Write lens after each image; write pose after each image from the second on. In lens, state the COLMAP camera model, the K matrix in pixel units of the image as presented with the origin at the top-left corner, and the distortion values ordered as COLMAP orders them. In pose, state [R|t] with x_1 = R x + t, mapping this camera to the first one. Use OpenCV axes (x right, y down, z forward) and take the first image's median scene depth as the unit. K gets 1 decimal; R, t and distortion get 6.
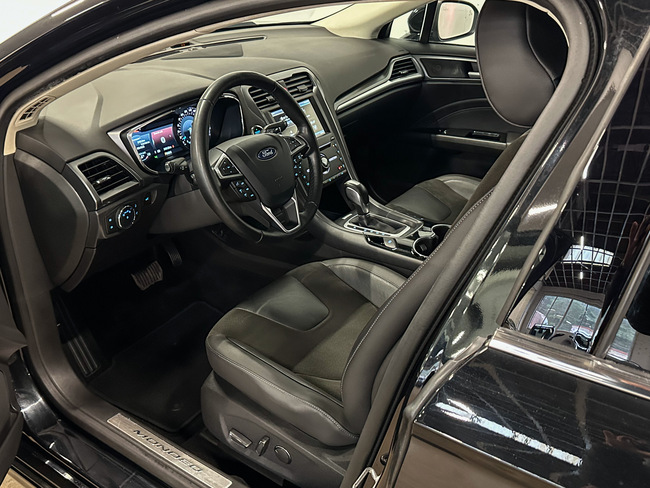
lens RADIAL K [[632.7, 0, 325.0], [0, 632.7, 244.0], [0, 0, 1]] dist [0.103620, -0.010586]
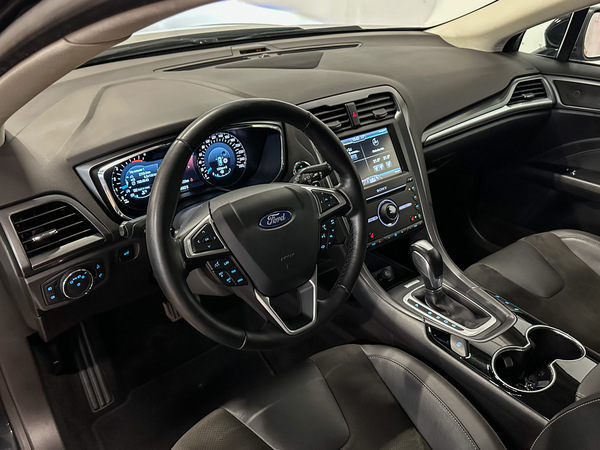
lens RADIAL K [[516.1, 0, 300.0], [0, 516.1, 225.0], [0, 0, 1]] dist [0.095090, -0.164229]
pose [[0.949968, 0.146602, -0.275805, 0.068806], [-0.136902, 0.989100, 0.054212, -0.129732], [0.280746, -0.013741, 0.959684, 0.355112]]
